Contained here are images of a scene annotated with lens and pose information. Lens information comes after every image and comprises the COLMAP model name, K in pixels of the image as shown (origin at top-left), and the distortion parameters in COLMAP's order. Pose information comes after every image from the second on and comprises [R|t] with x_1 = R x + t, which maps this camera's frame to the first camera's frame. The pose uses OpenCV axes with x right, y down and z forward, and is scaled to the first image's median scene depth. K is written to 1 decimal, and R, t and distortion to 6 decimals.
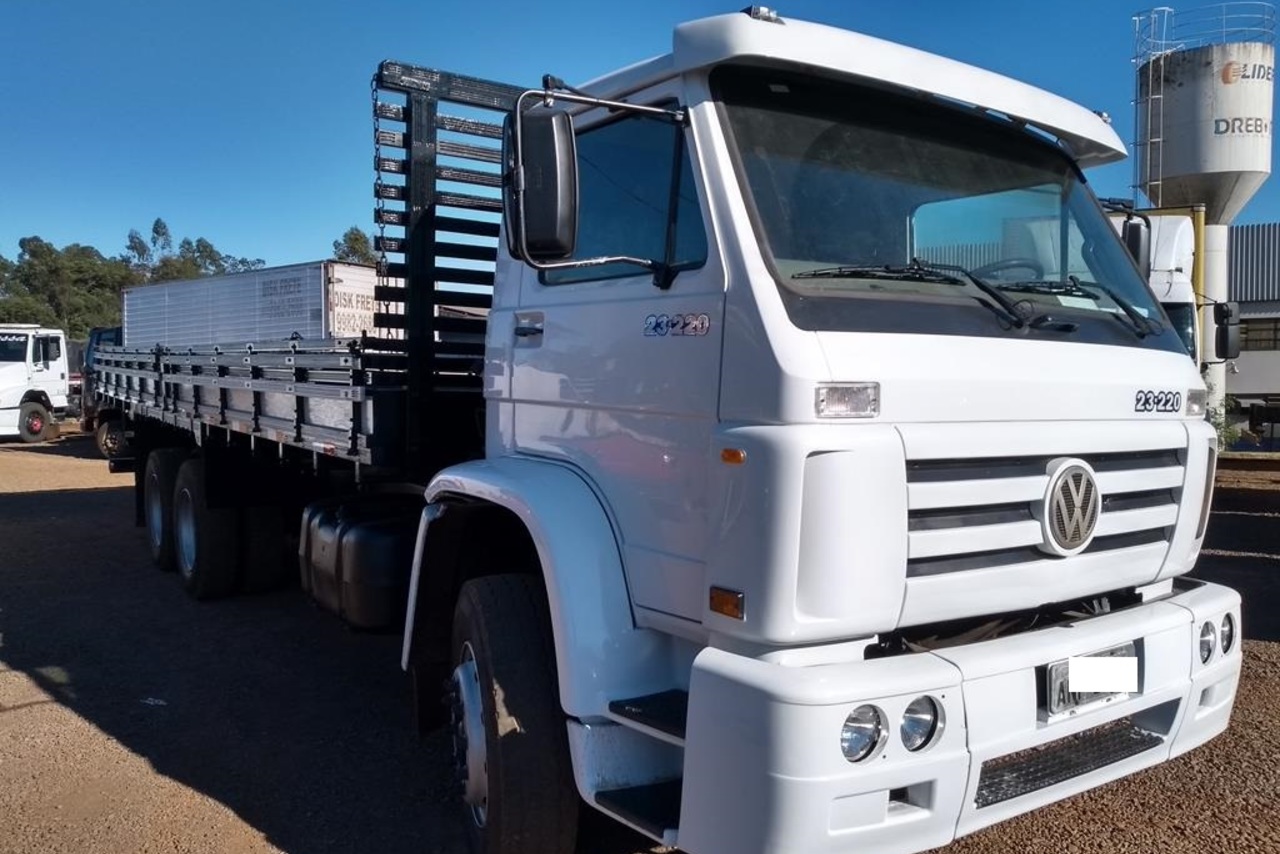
lens RADIAL K [[1113.4, 0, 640.0], [0, 1113.4, 427.0], [0, 0, 1]] dist [0.008754, -0.242713]
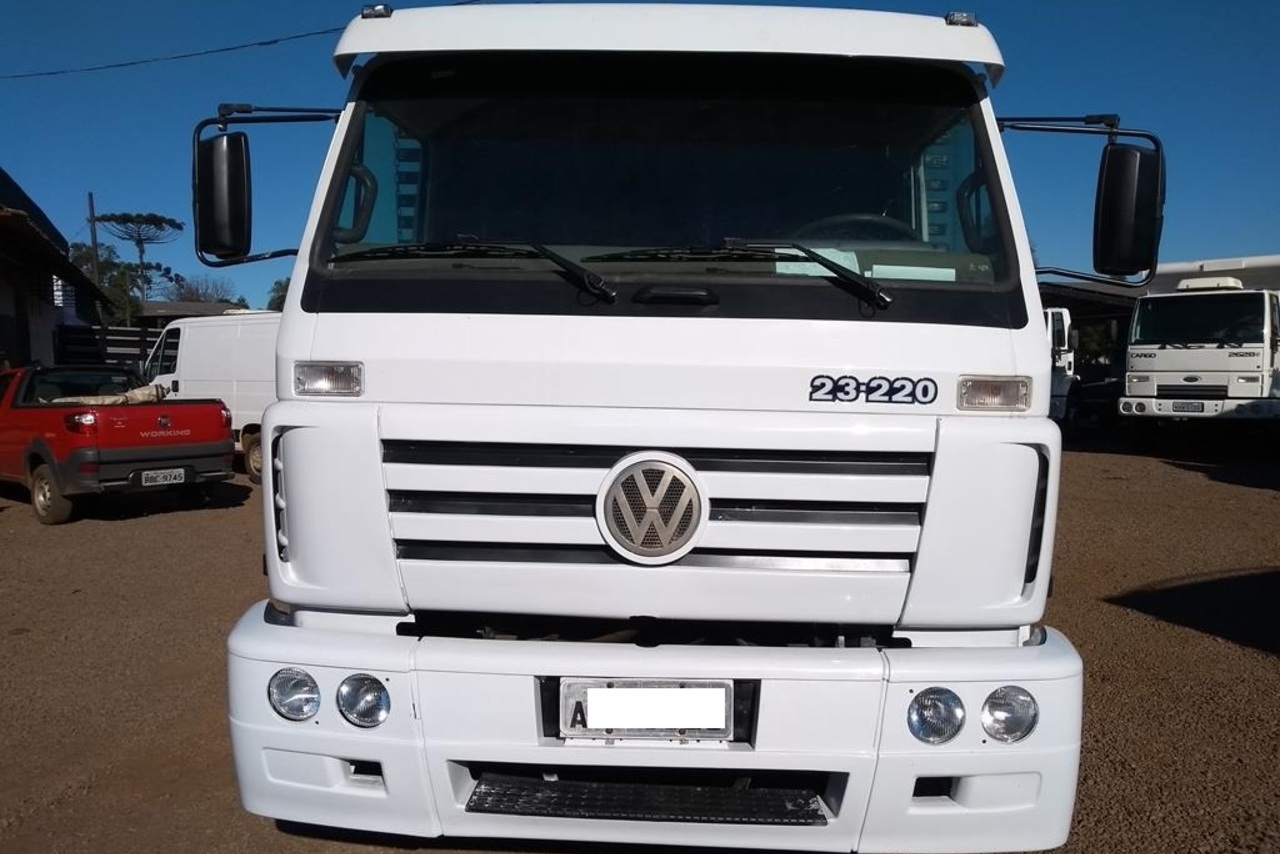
lens RADIAL K [[1113.4, 0, 640.0], [0, 1113.4, 427.0], [0, 0, 1]] dist [0.008754, -0.242713]
pose [[0.788980, 0.039412, -0.613154, 0.924093], [-0.032616, 0.999220, 0.022259, -0.010155], [0.613553, 0.002437, 0.789650, 0.312642]]
